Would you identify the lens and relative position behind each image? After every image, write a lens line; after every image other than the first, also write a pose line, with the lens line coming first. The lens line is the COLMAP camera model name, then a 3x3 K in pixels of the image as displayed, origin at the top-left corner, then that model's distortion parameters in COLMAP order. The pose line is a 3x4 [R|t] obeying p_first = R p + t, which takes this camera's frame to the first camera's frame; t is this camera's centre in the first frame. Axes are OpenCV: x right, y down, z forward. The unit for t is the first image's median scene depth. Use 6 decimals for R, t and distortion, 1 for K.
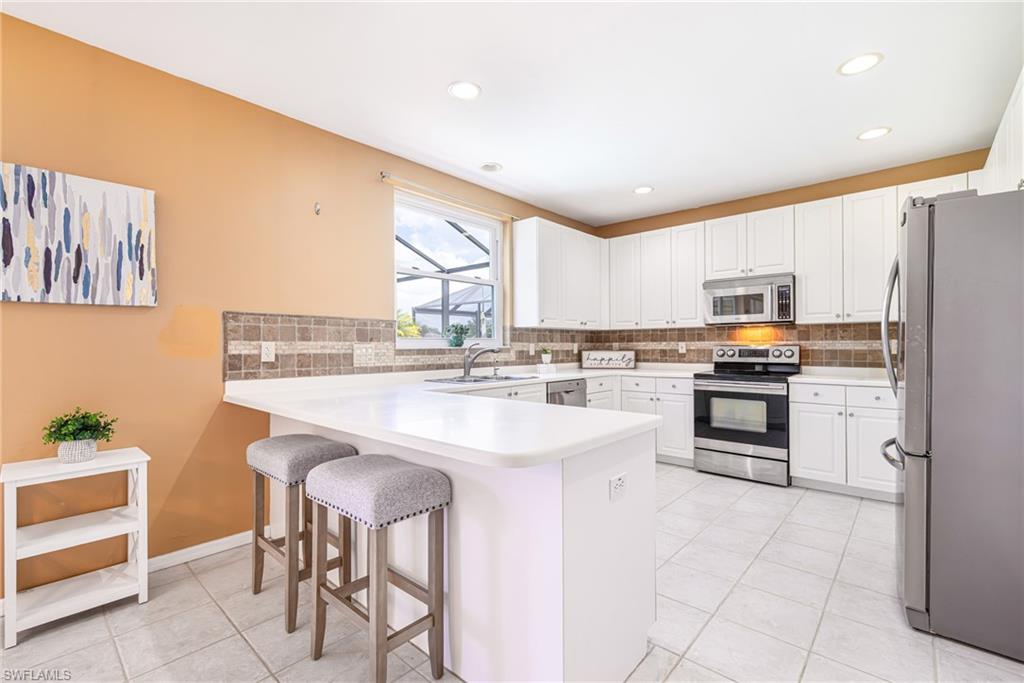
lens RADIAL K [[445.7, 0, 511.5], [0, 445.7, 345.9], [0, 0, 1]] dist [-0.000169, -0.000263]
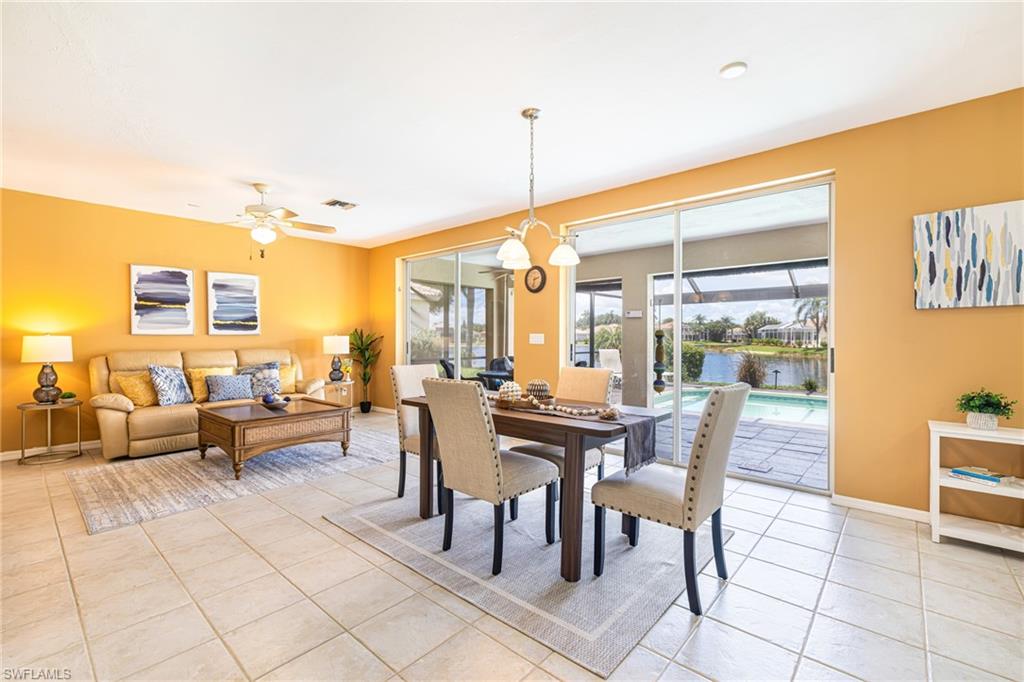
lens RADIAL K [[445.7, 0, 525.2], [0, 445.7, 338.8], [0, 0, 1]] dist [-0.000169, -0.000263]
pose [[0.021585, 0.007305, -0.999740, 0.273624], [-0.000604, 0.999973, 0.007294, -0.011496], [0.999767, 0.000446, 0.021589, -0.335936]]
